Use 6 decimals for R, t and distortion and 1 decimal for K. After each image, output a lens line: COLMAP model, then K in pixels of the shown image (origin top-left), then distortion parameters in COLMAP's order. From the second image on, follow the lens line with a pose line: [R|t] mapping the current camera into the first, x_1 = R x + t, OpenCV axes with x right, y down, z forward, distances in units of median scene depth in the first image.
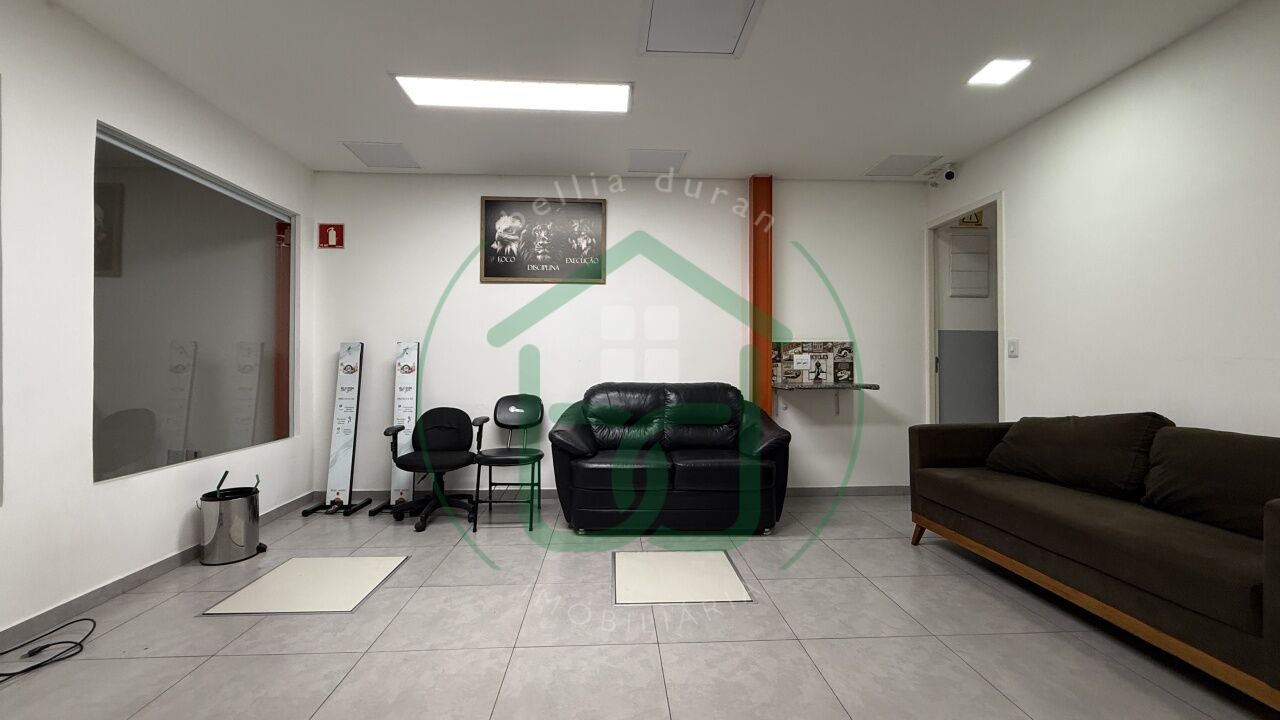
lens RADIAL K [[510.9, 0, 637.1], [0, 510.9, 359.1], [0, 0, 1]] dist [0.000160, 0.000179]
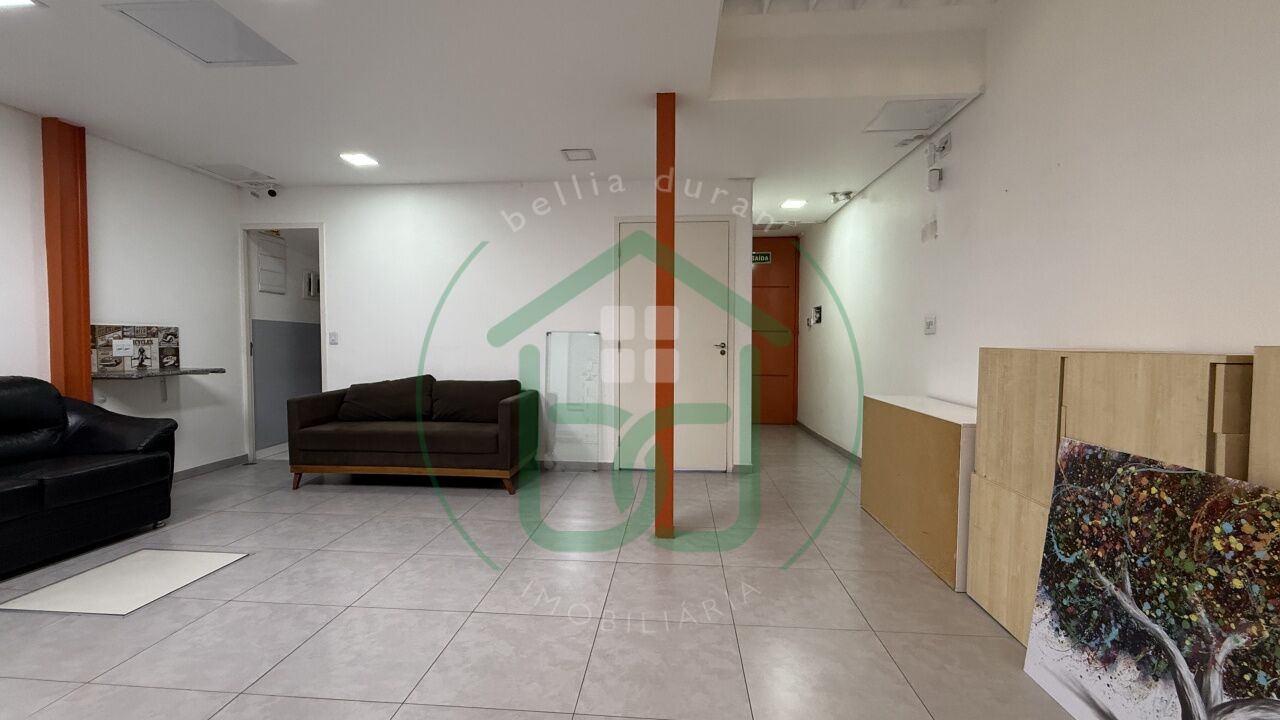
lens RADIAL K [[510.9, 0, 637.1], [0, 510.9, 359.1], [0, 0, 1]] dist [0.000160, 0.000179]
pose [[0.130430, -0.031728, 0.990950, -0.466568], [-0.011807, 0.999367, 0.033552, -0.016075], [-0.991387, -0.016077, 0.129973, -0.020398]]
